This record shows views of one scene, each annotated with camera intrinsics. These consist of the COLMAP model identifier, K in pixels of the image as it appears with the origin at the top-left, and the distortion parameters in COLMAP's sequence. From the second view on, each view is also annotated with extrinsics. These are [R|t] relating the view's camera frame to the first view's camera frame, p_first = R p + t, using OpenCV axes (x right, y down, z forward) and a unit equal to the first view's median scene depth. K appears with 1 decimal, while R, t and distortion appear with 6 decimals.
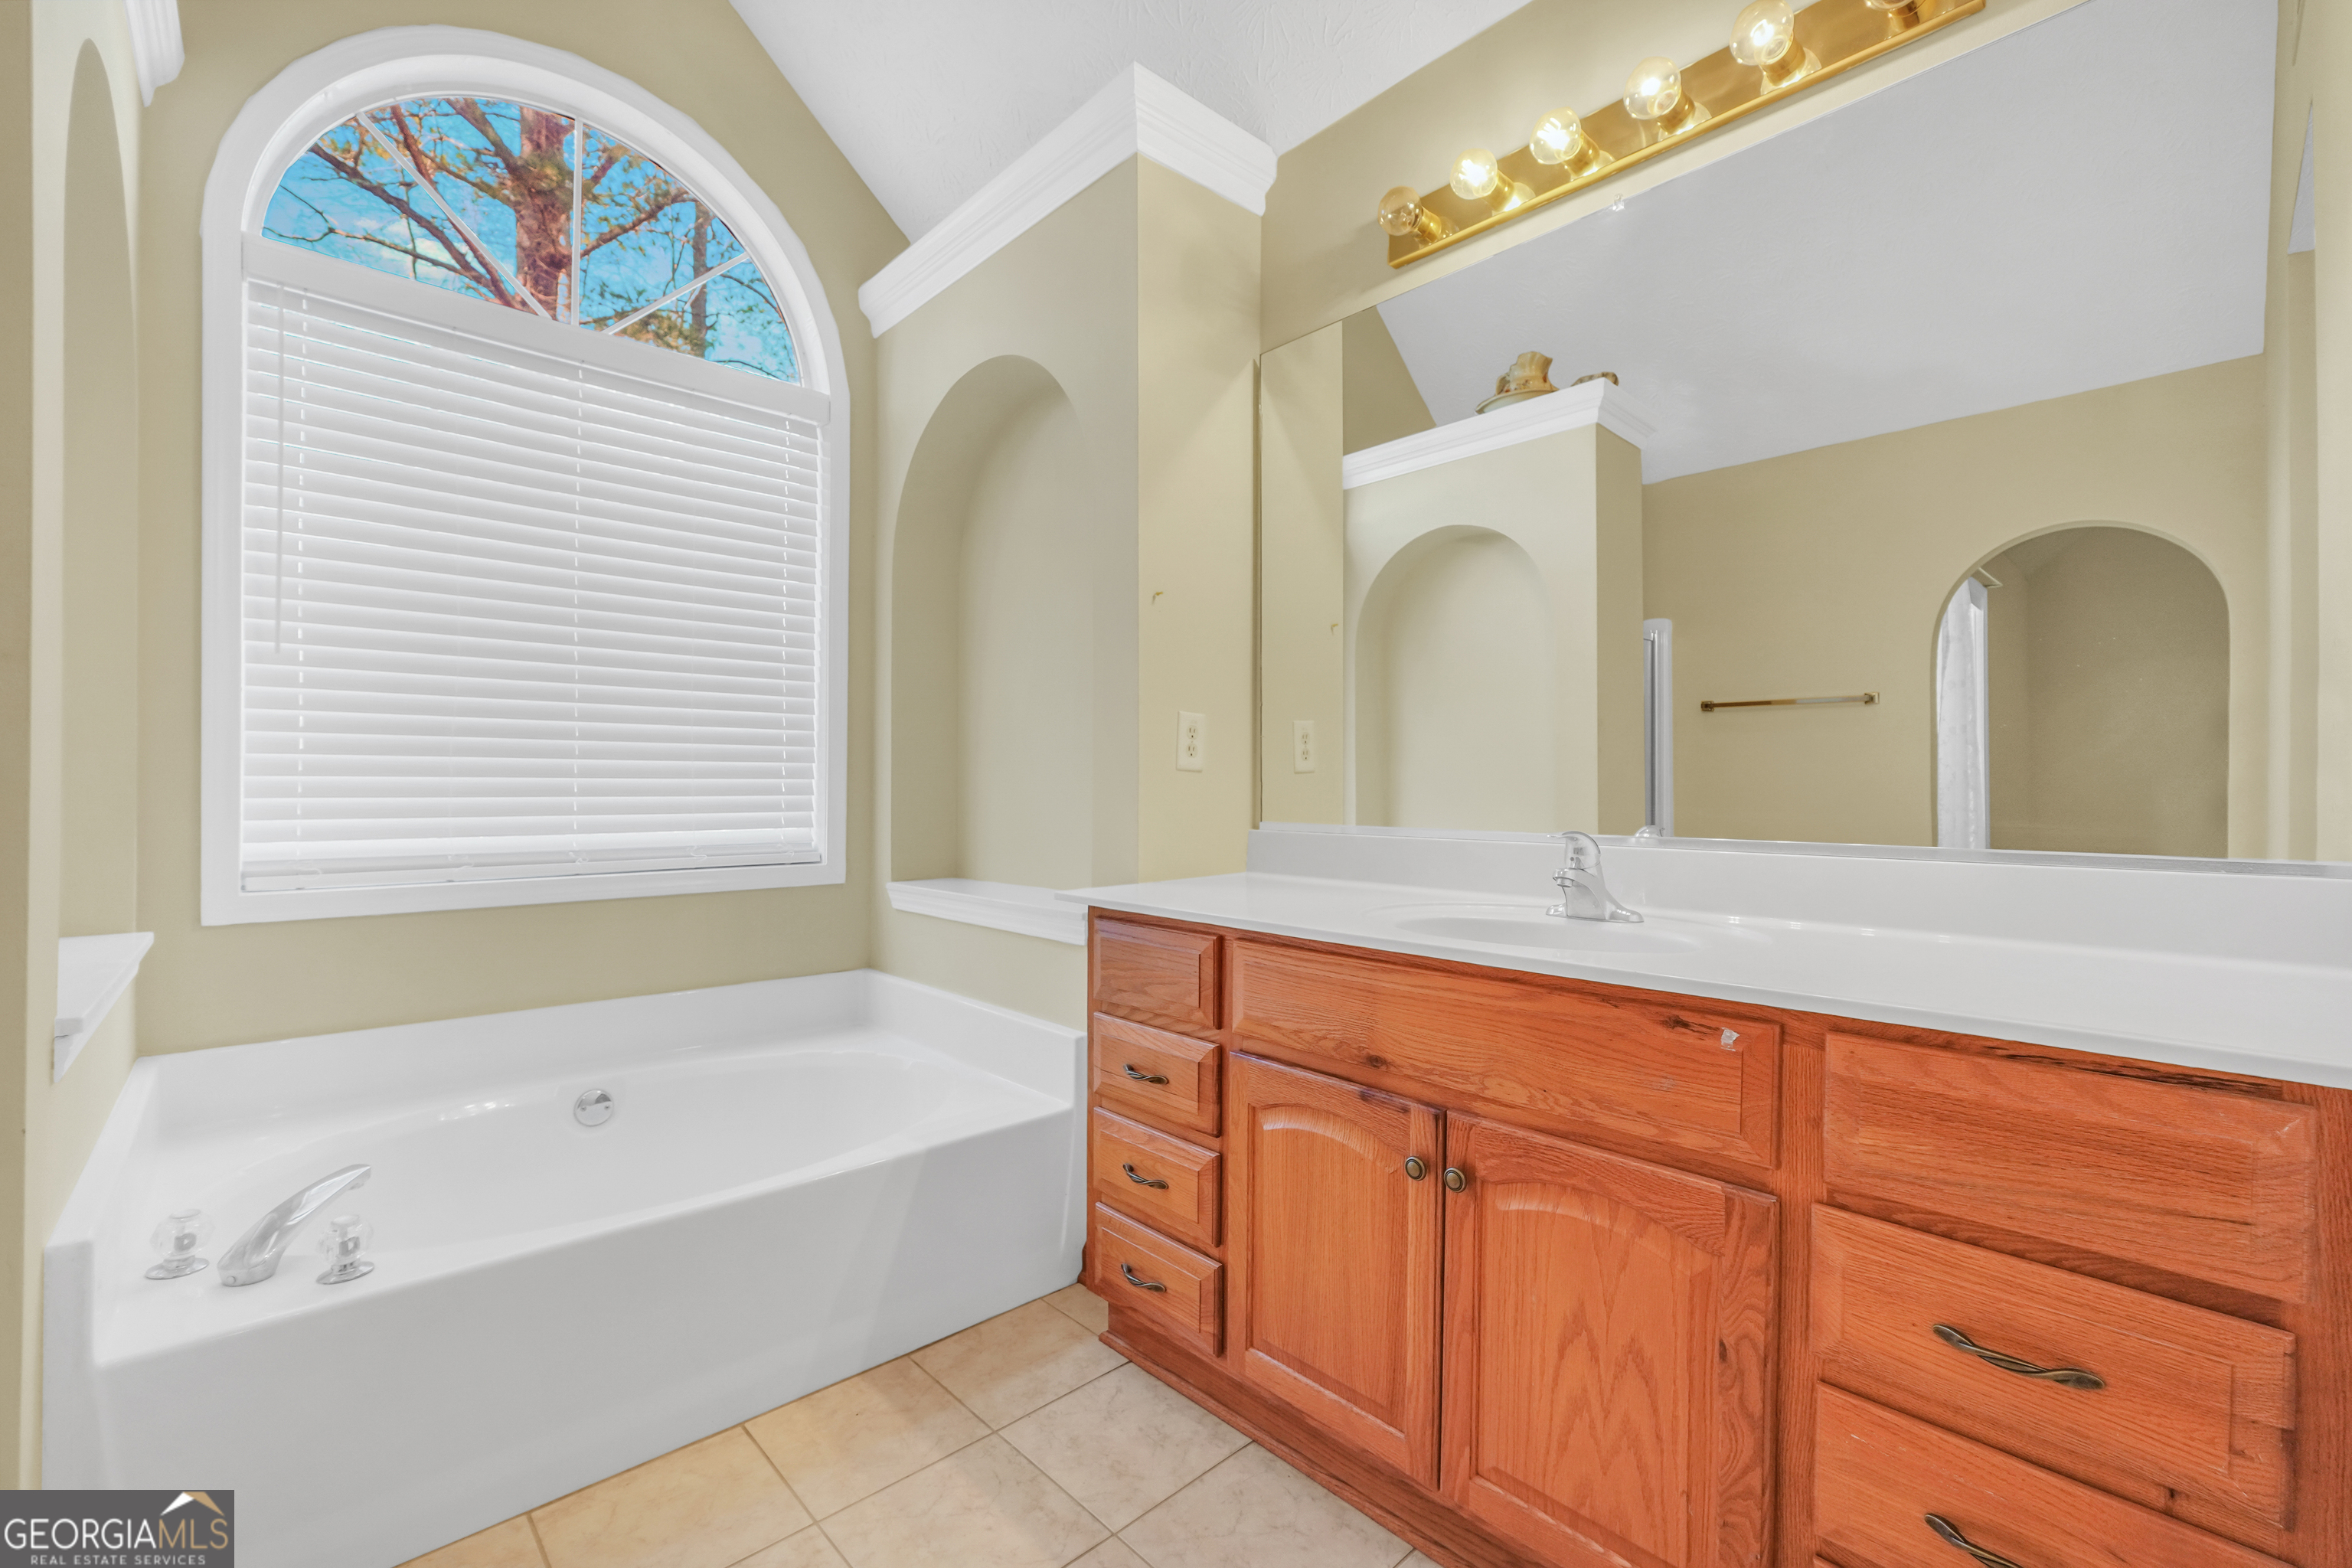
lens RADIAL K [[993.2, 0, 1180.8], [0, 993.2, 786.0], [0, 0, 1]] dist [-0.018179, 0.004532]
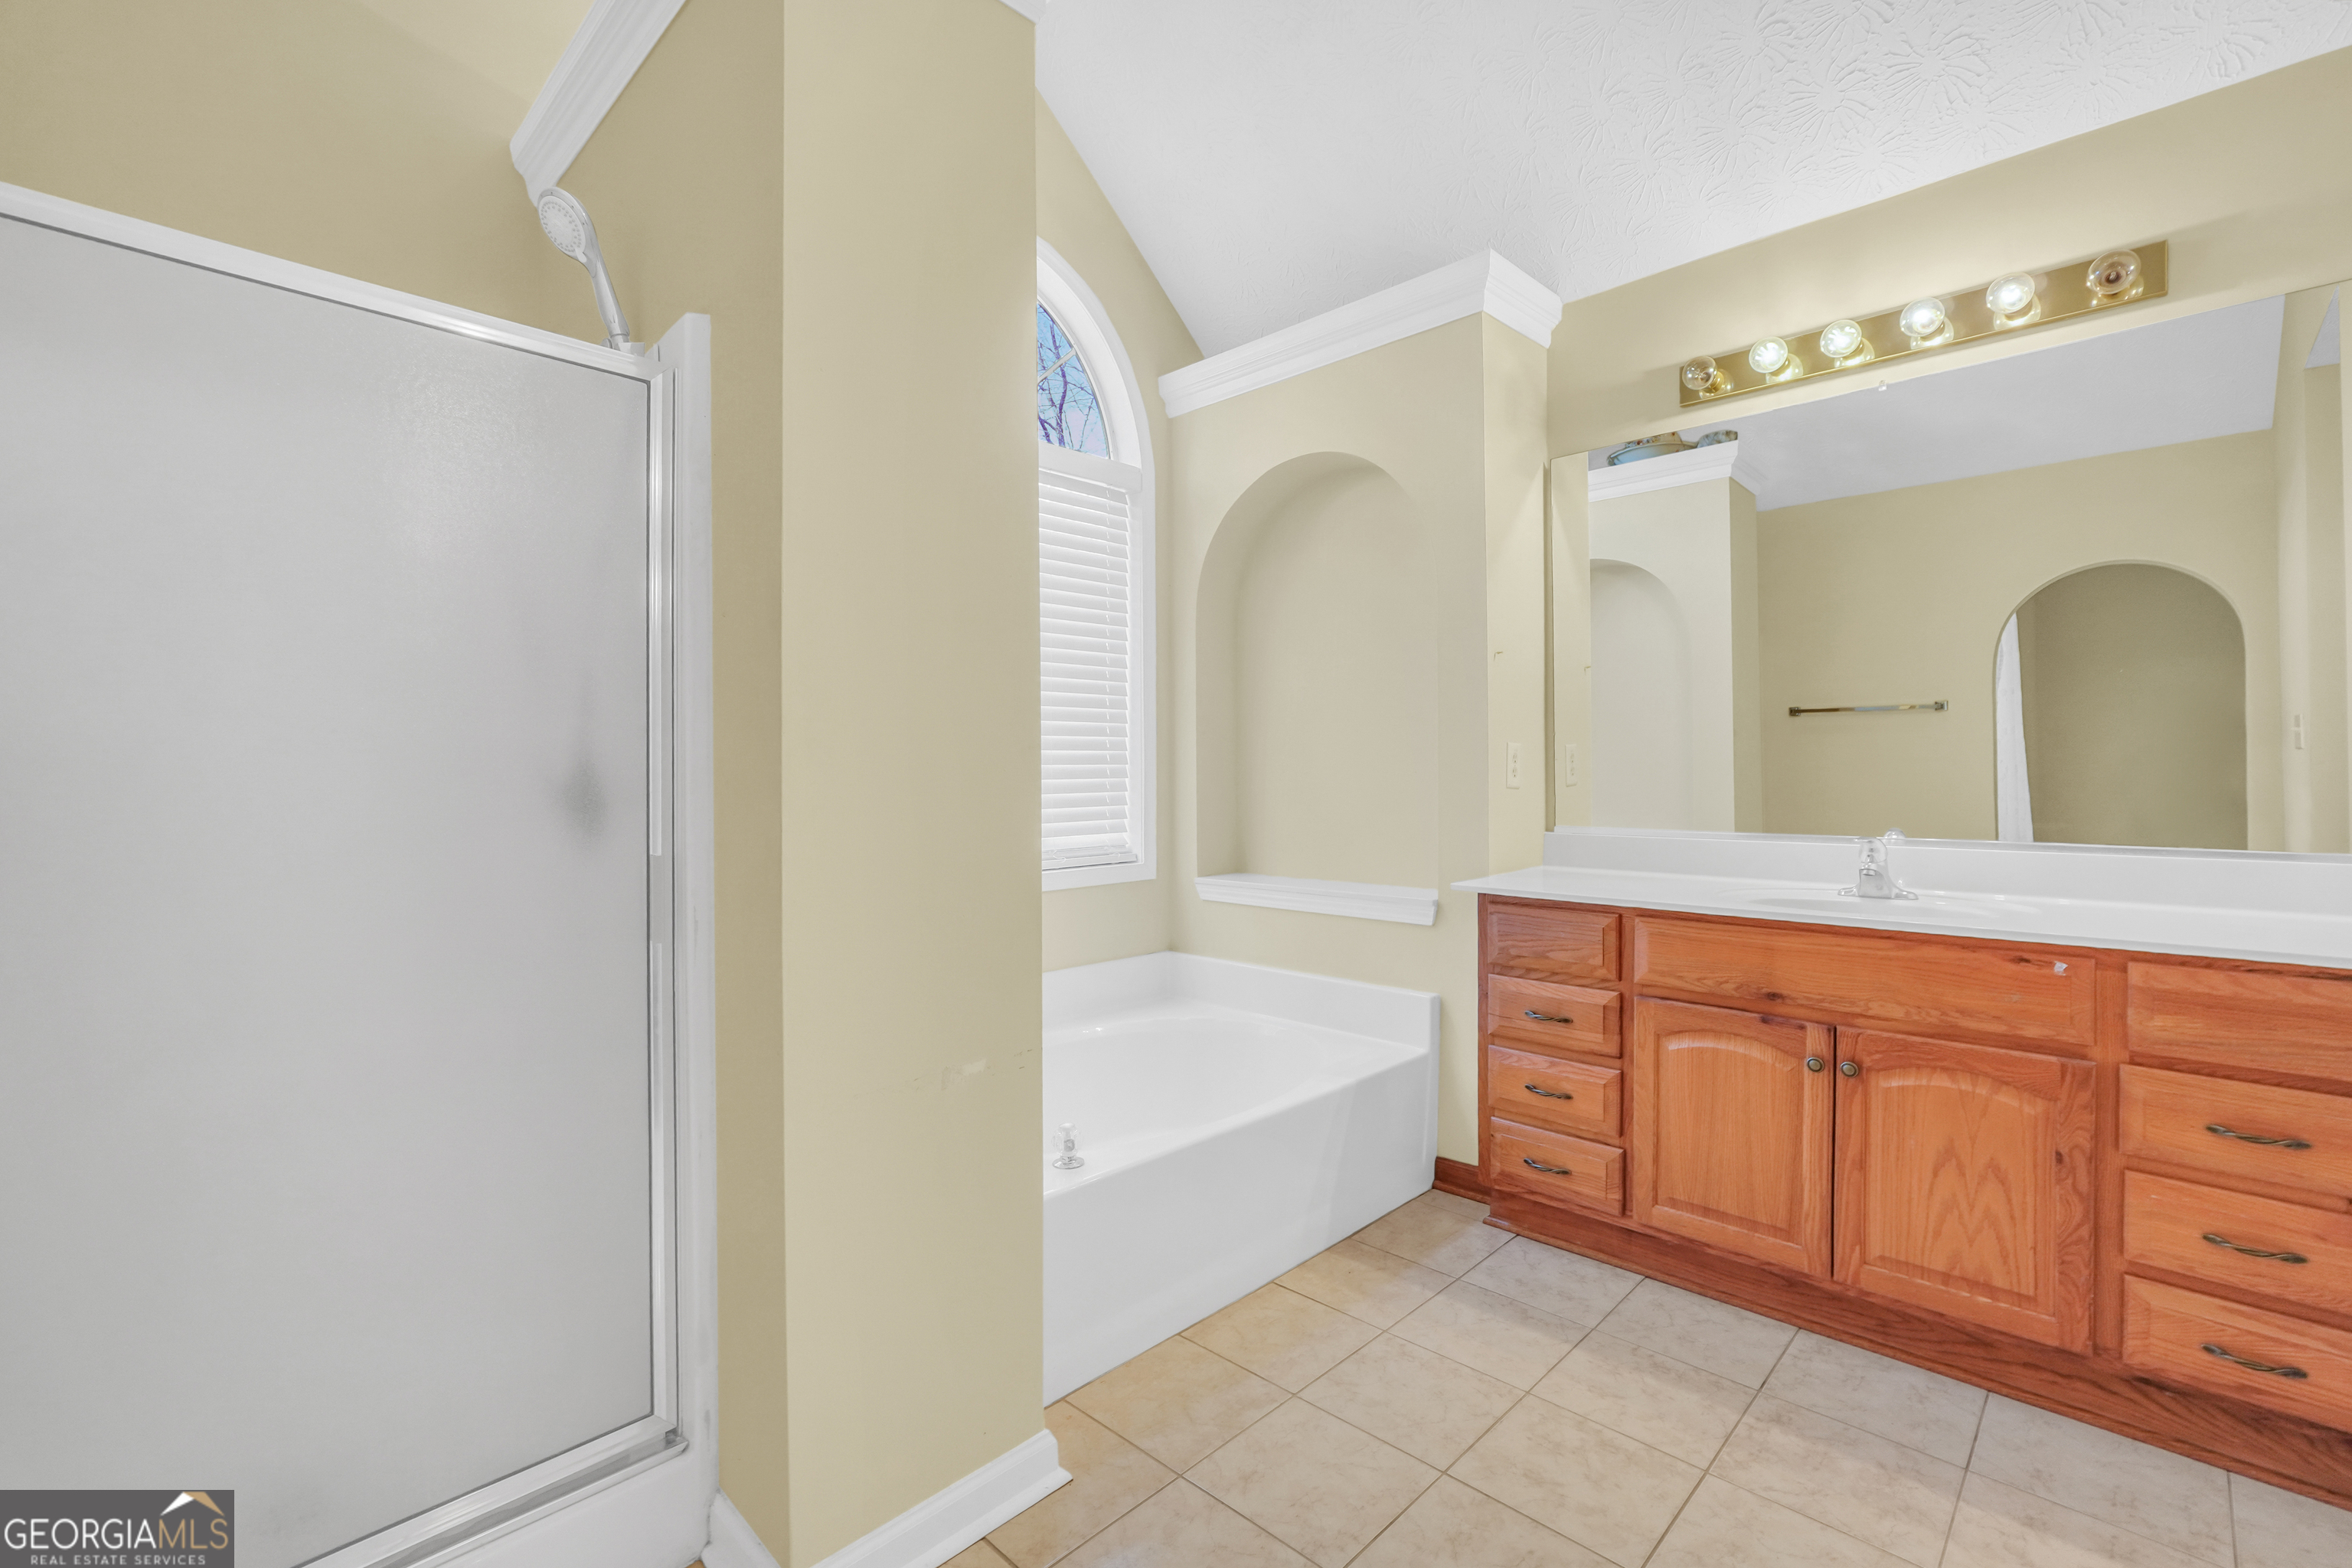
lens RADIAL K [[1003.0, 0, 1220.2], [0, 1003.0, 772.6], [0, 0, 1]] dist [-0.016794, 0.006474]
pose [[0.998850, -0.009243, 0.047047, -0.561748], [0.009231, 0.999957, 0.000469, -0.051997], [-0.047050, -0.000034, 0.998893, -0.362929]]
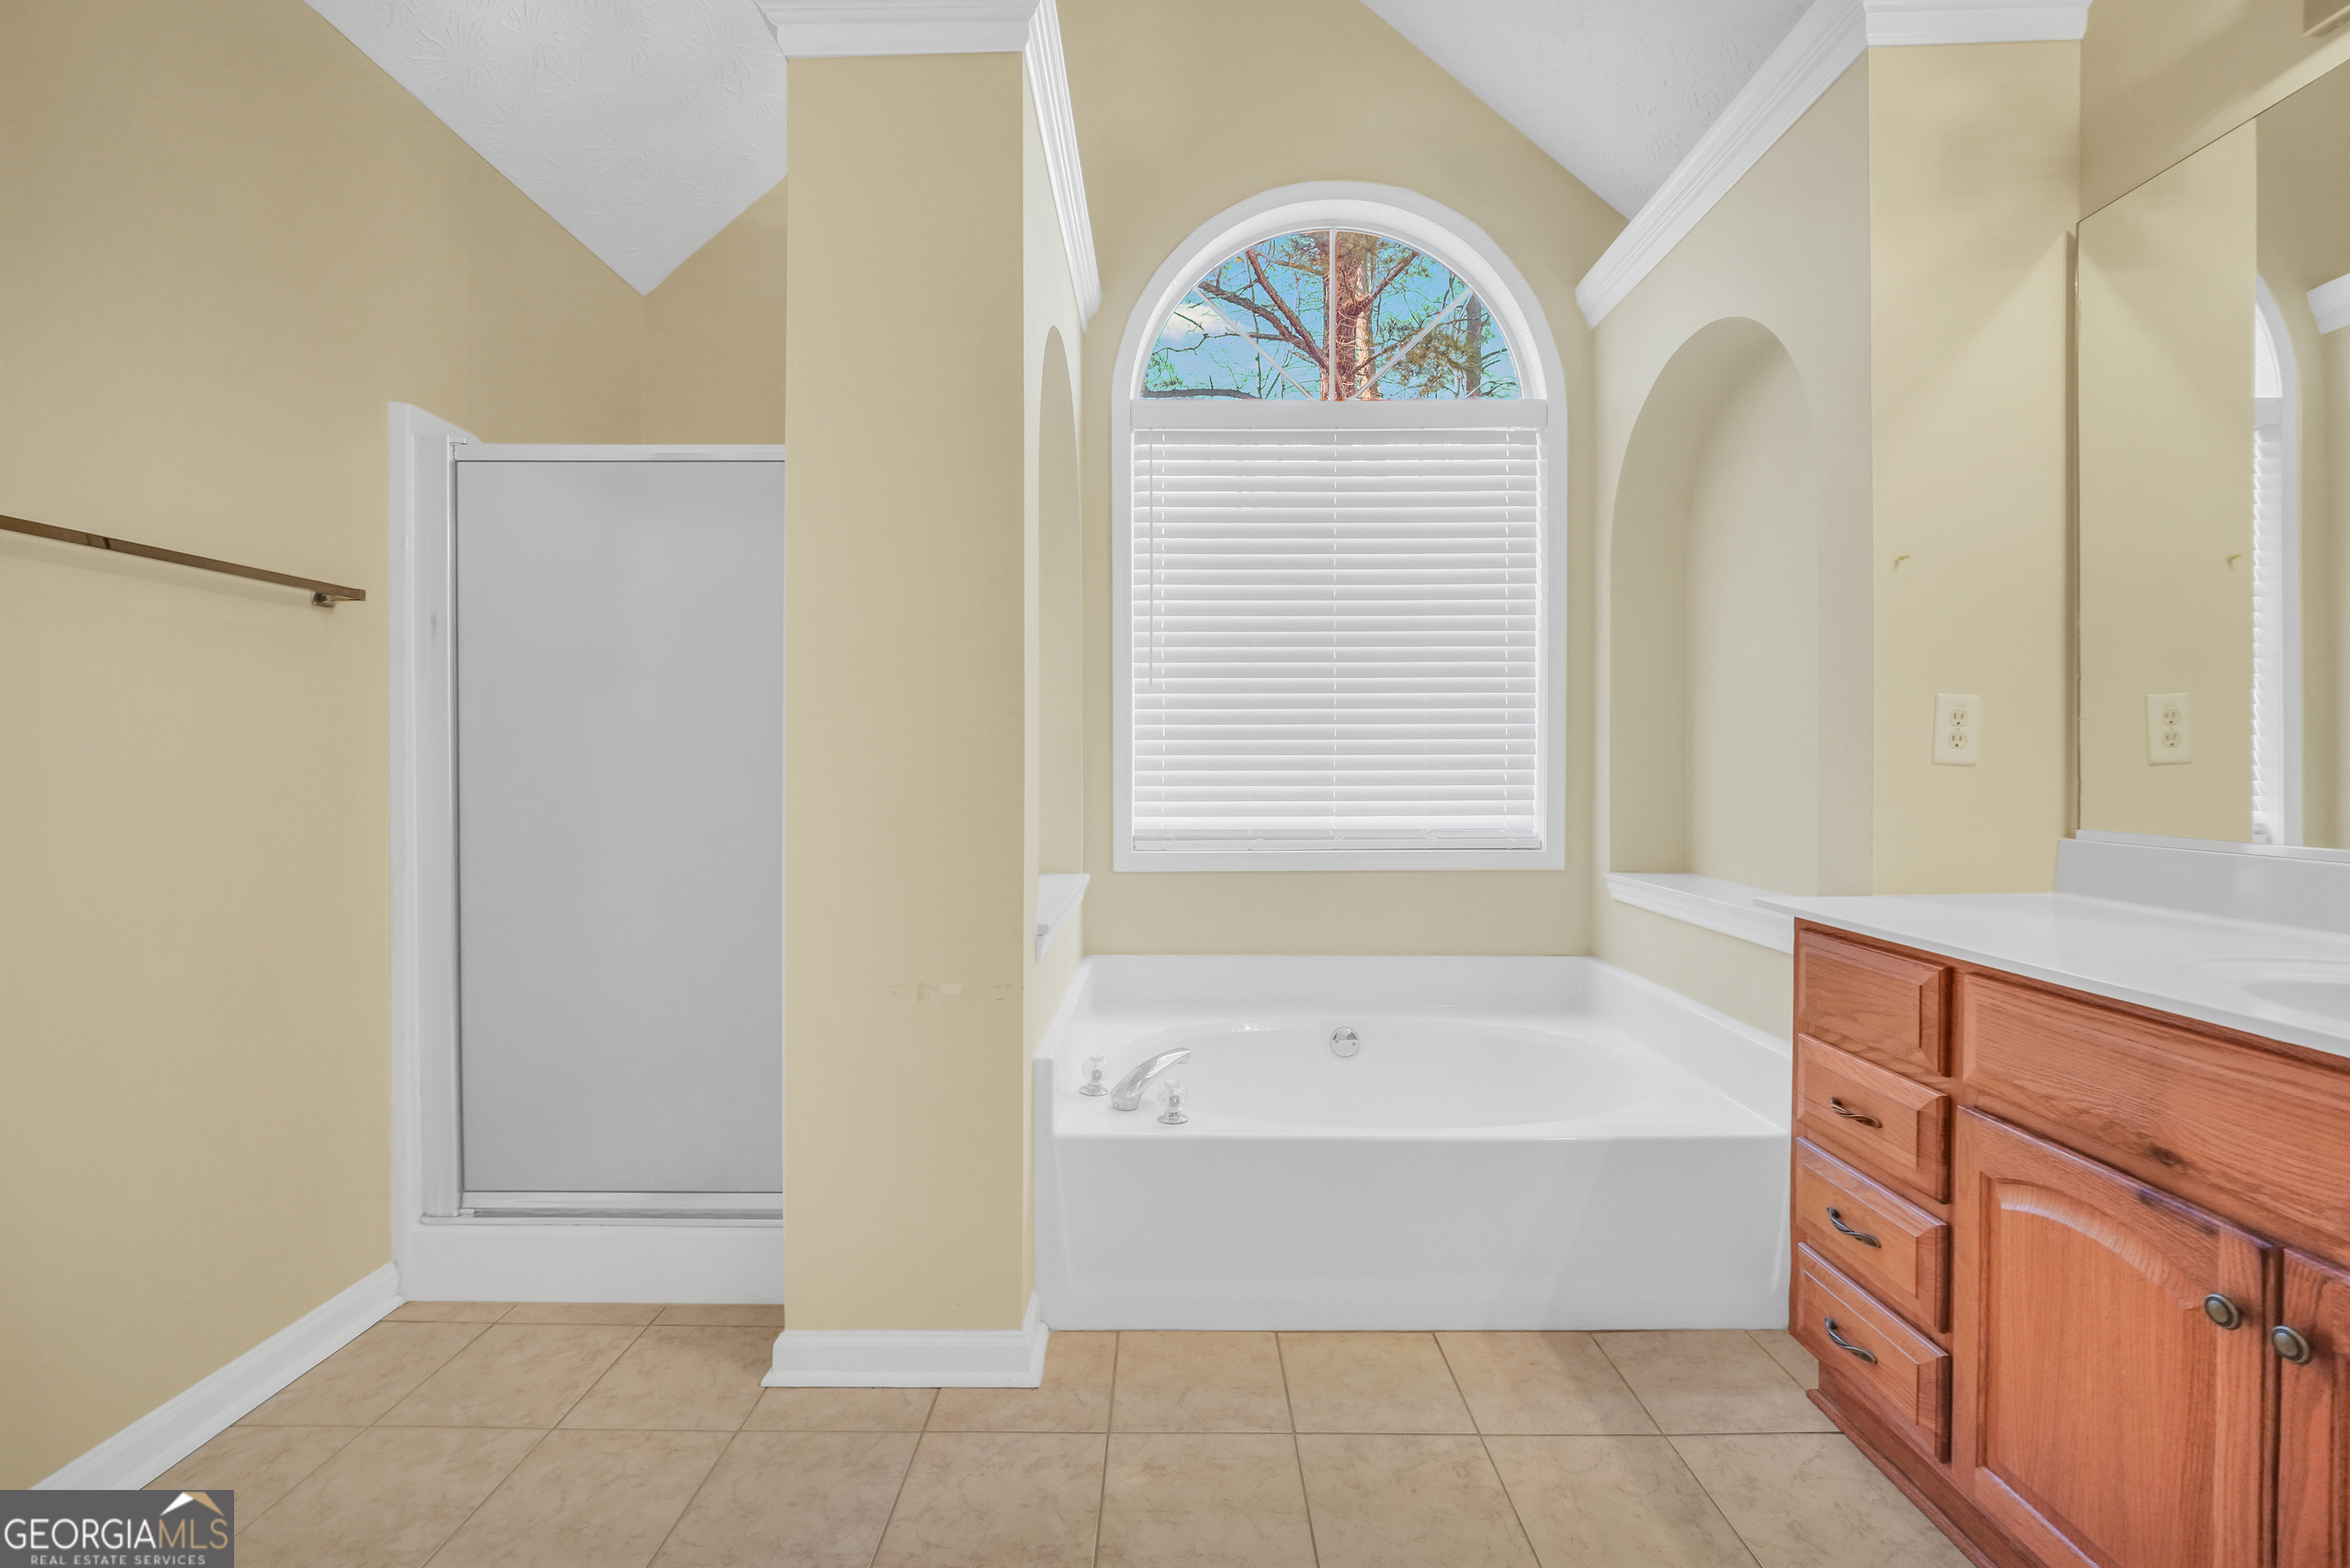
lens RADIAL K [[1002.1, 0, 1167.6], [0, 1002.1, 775.4], [0, 0, 1]] dist [-0.016794, 0.006474]
pose [[0.727922, 0.003259, -0.685652, 0.129128], [0.004405, 0.999946, 0.009431, -0.022052], [0.685645, -0.009885, 0.727869, -0.066510]]
